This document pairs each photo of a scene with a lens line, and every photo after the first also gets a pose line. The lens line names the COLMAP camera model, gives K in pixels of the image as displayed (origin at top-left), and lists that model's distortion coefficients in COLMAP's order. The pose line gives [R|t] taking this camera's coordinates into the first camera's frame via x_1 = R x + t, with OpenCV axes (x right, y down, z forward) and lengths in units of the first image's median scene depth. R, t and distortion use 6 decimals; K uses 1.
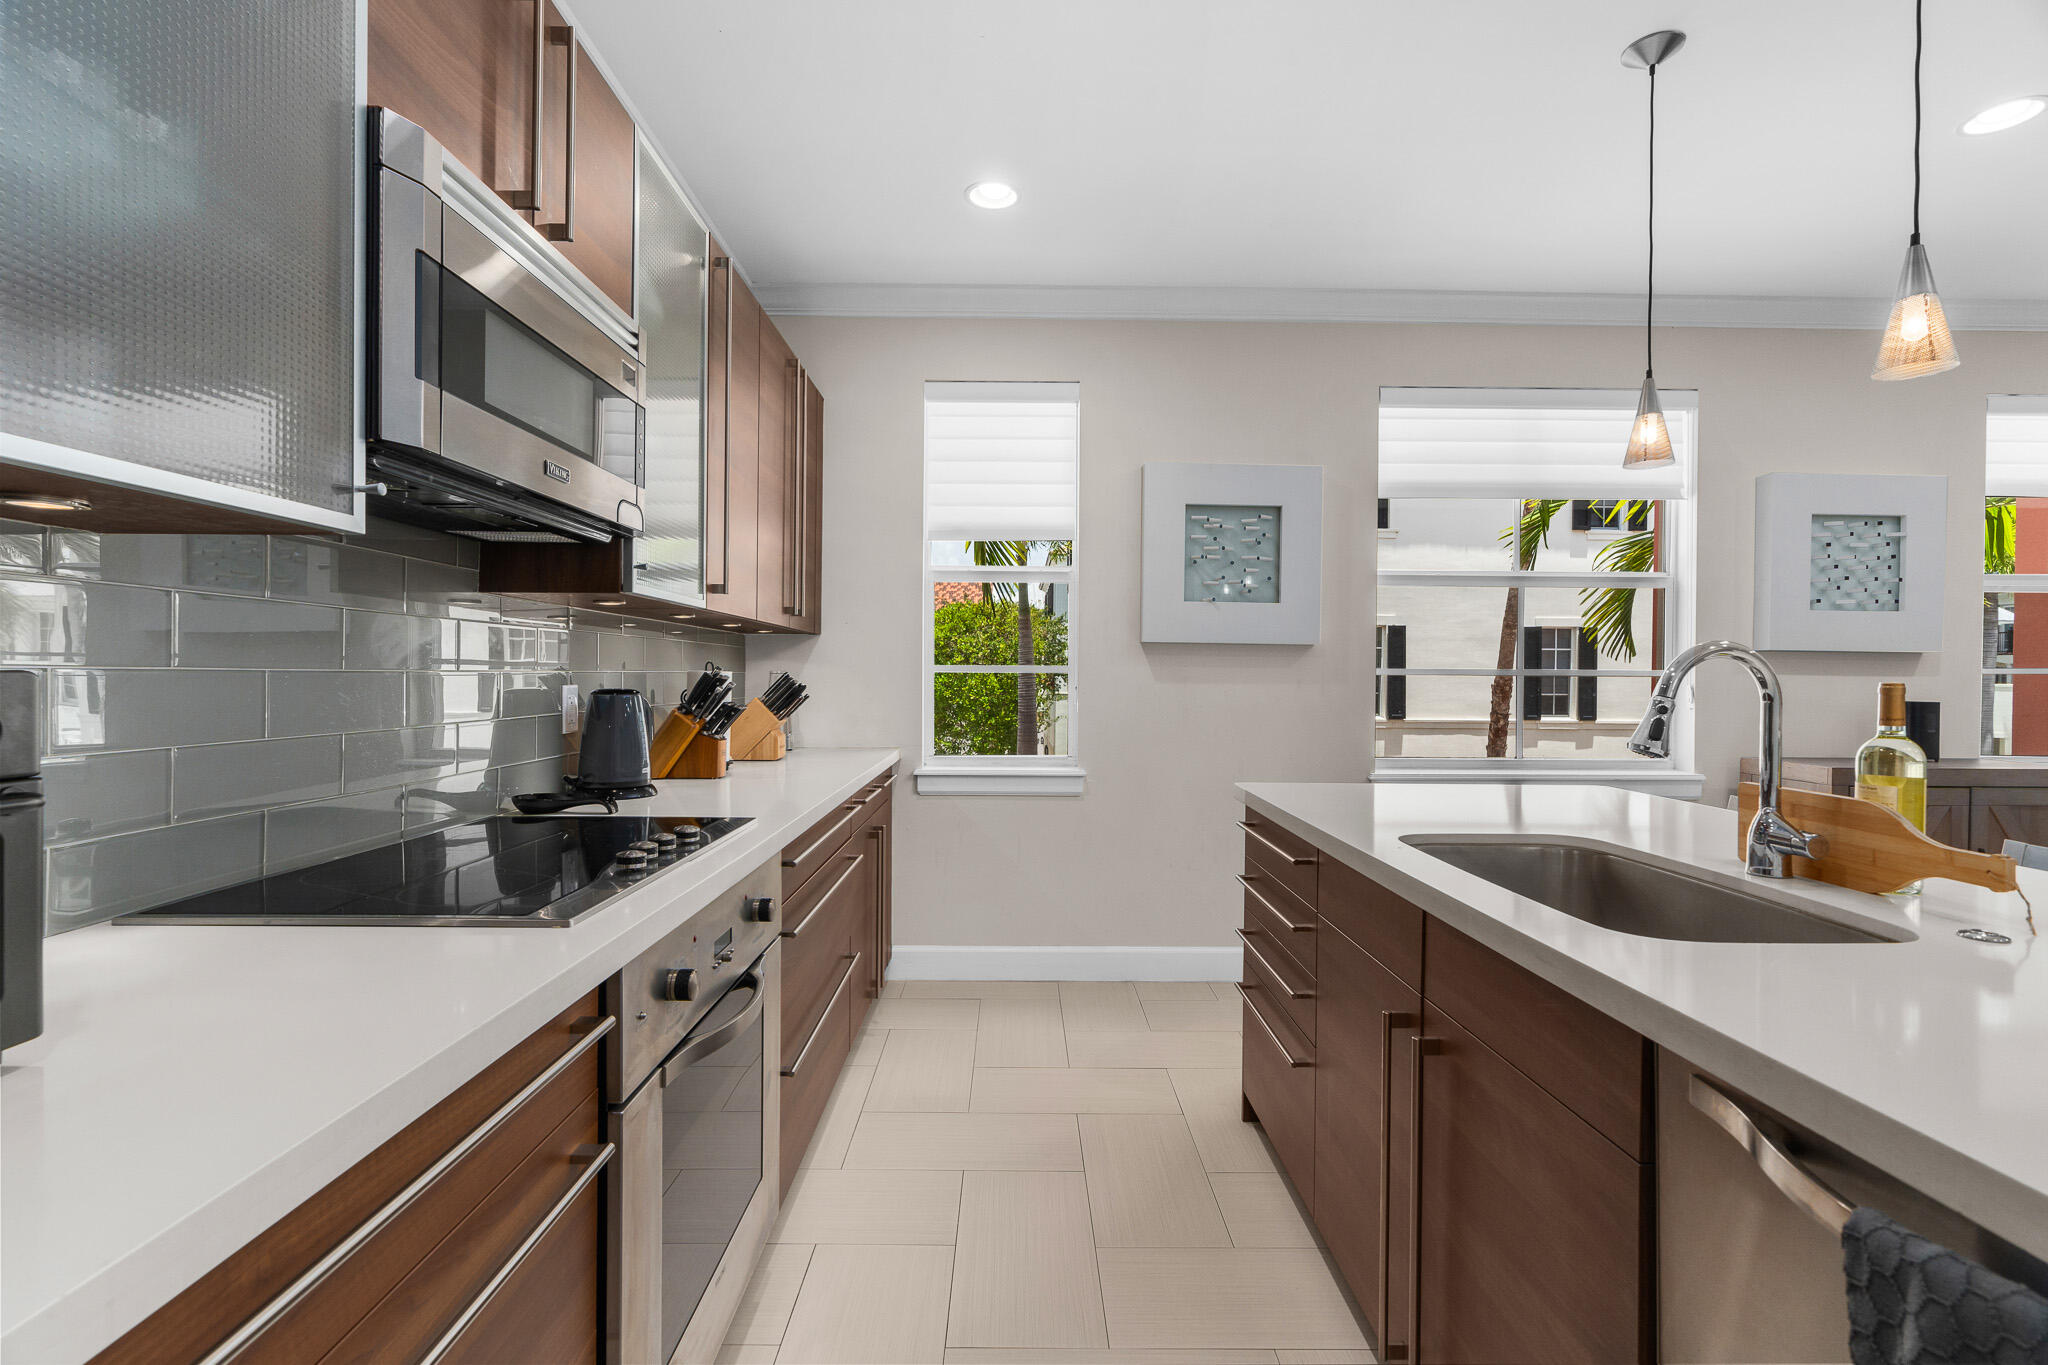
lens RADIAL K [[920.9, 0, 1029.6], [0, 920.9, 676.0], [0, 0, 1]] dist [0.001065, 0.000362]
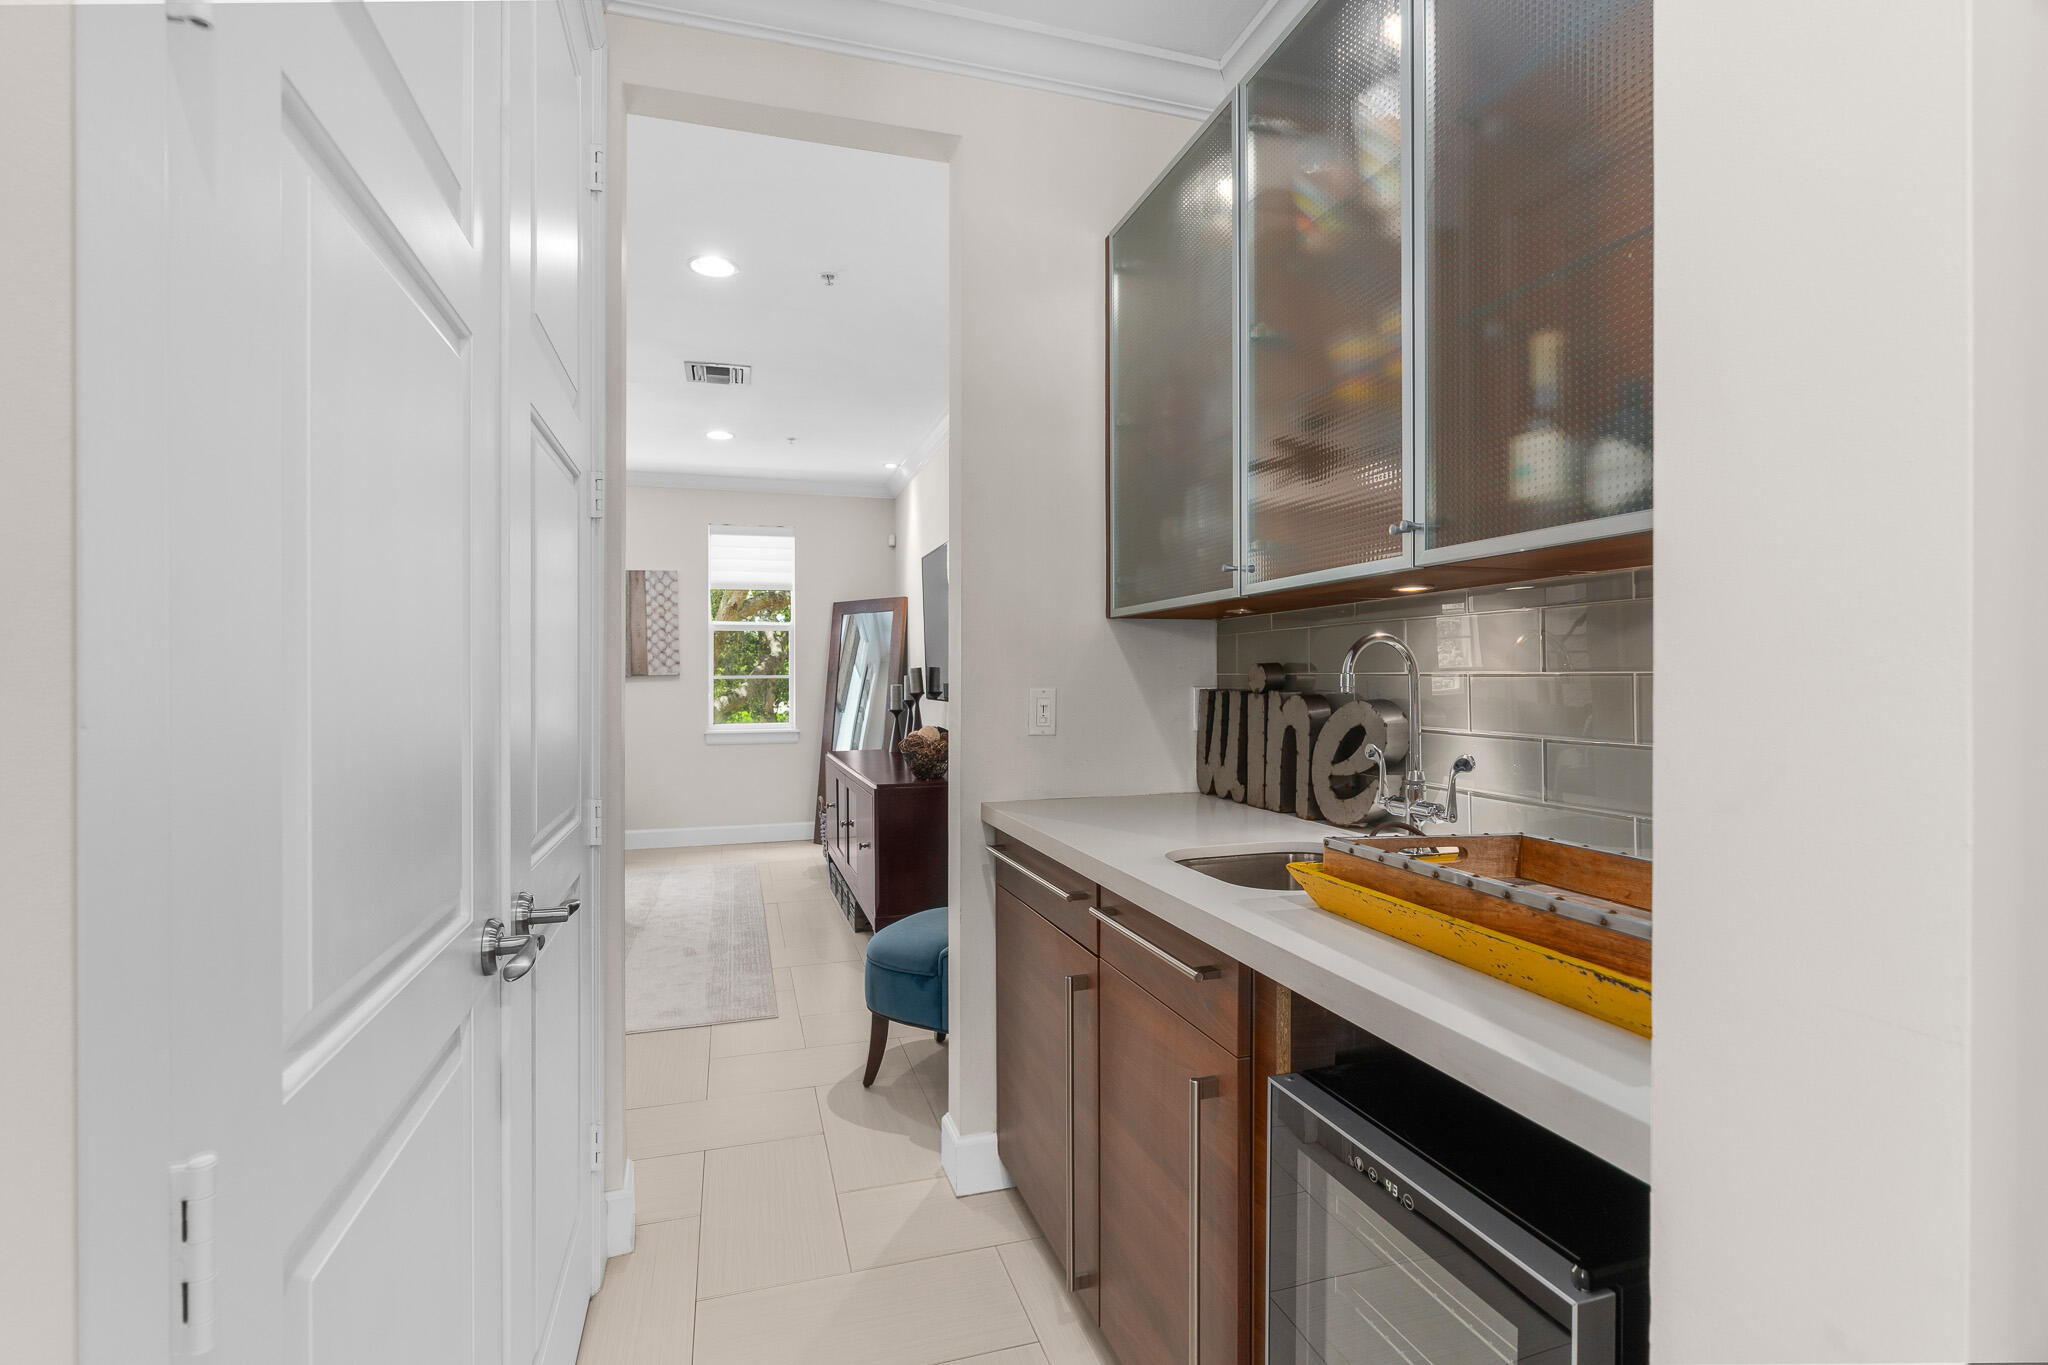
lens RADIAL K [[920.9, 0, 1026.8], [0, 920.9, 688.3], [0, 0, 1]] dist [0.001065, 0.000362]
pose [[0.953650, -0.004714, 0.300881, -0.059658], [0.002974, 0.999976, 0.006240, 0.006463], [-0.300904, -0.005056, 0.953641, -0.950574]]
